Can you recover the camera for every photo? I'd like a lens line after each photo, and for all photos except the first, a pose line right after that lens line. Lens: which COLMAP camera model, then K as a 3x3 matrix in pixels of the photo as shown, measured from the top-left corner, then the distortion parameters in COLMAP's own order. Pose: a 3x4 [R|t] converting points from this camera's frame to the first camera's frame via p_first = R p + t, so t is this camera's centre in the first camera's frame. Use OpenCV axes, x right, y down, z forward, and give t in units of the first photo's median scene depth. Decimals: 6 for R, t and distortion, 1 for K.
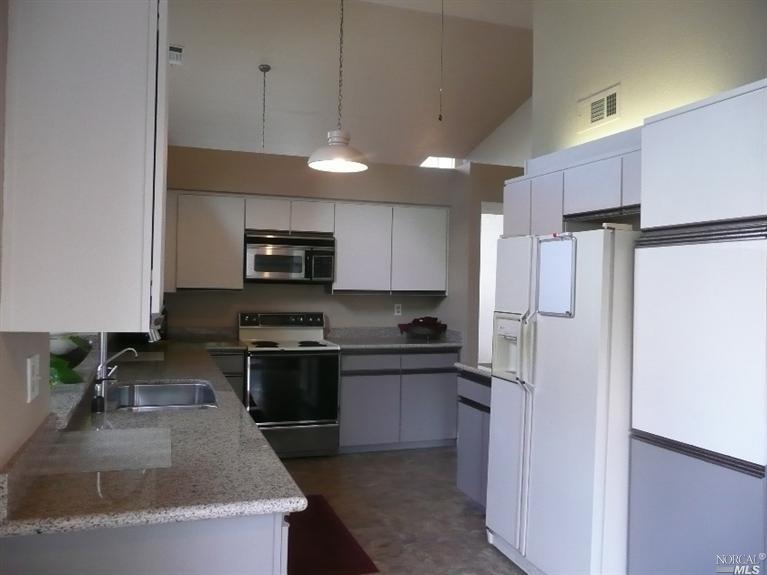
lens RADIAL K [[641.9, 0, 385.7], [0, 641.9, 287.7], [0, 0, 1]] dist [-0.027787, -0.003971]
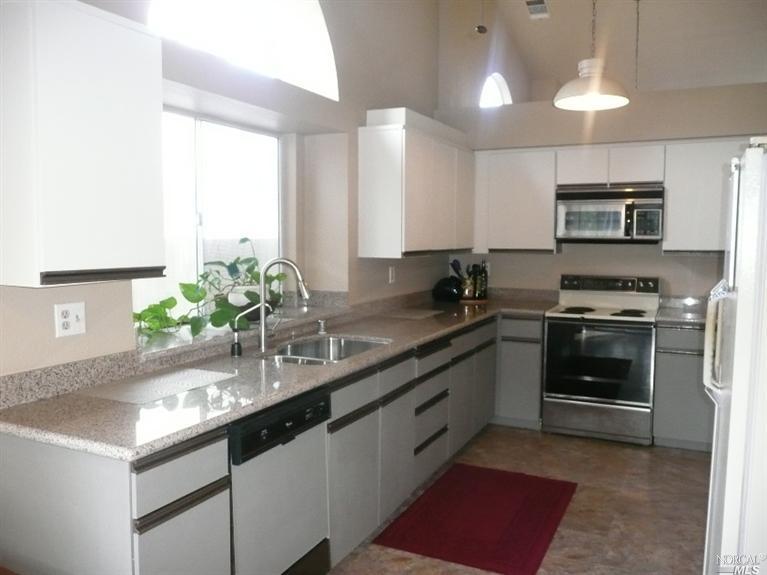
lens RADIAL K [[641.9, 0, 385.7], [0, 641.9, 287.7], [0, 0, 1]] dist [-0.027787, -0.003971]
pose [[0.702892, 0.037219, -0.710322, 0.259751], [0.006927, 0.998225, 0.059158, 0.000419], [0.711262, -0.046502, 0.701387, 0.164163]]
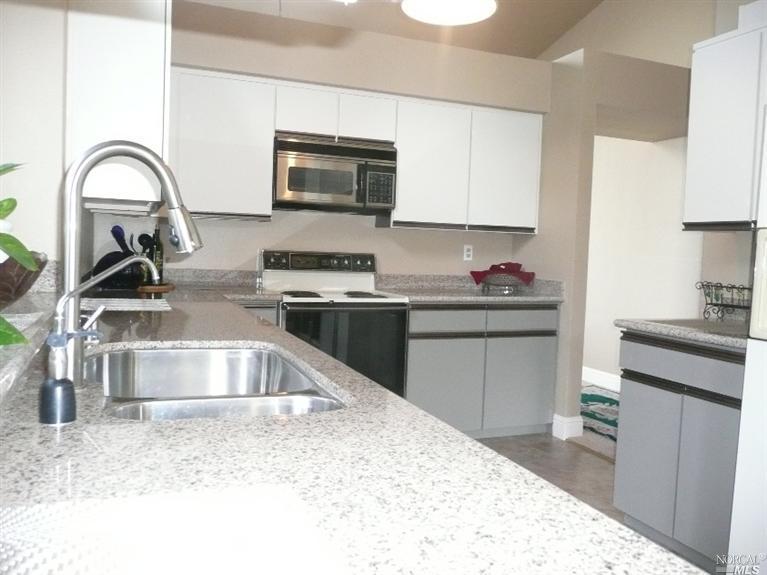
lens RADIAL K [[641.9, 0, 385.7], [0, 641.9, 287.7], [0, 0, 1]] dist [-0.027787, -0.003971]
pose [[0.998959, 0.010515, 0.044380, -0.123303], [-0.012786, 0.998607, 0.051200, 0.042150], [-0.043780, -0.051714, 0.997702, 0.277943]]
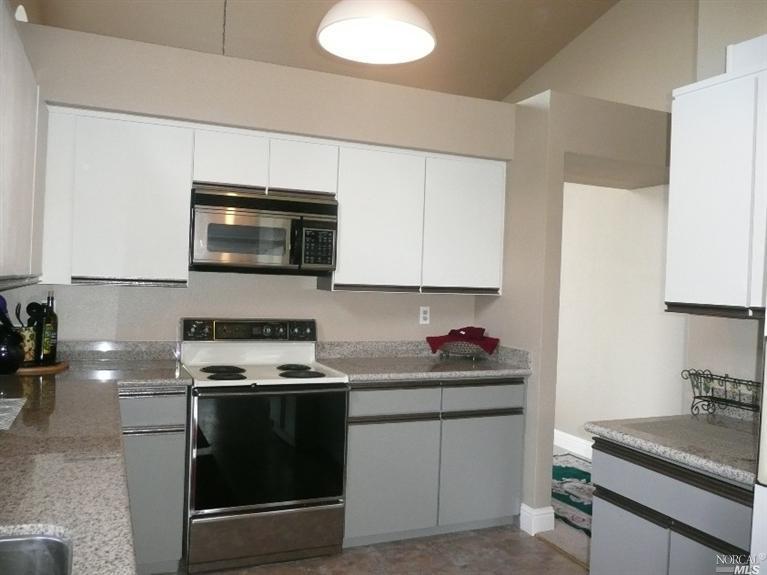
lens RADIAL K [[641.9, 0, 385.7], [0, 641.9, 287.7], [0, 0, 1]] dist [-0.027787, -0.003971]
pose [[0.997440, 0.014530, 0.070018, -0.076385], [-0.014838, 0.999882, 0.003890, 0.003799], [-0.069953, -0.004919, 0.997538, 0.373938]]
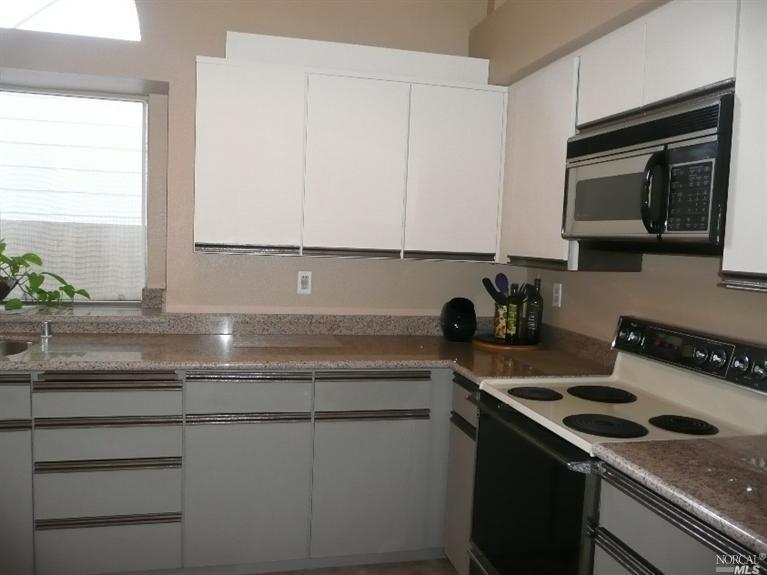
lens RADIAL K [[641.9, 0, 385.7], [0, 641.9, 287.7], [0, 0, 1]] dist [-0.027787, -0.003971]
pose [[-0.100961, 0.048487, -0.993708, 0.233013], [-0.051886, 0.997196, 0.053929, 0.003018], [0.993537, 0.057004, -0.098162, 0.887247]]
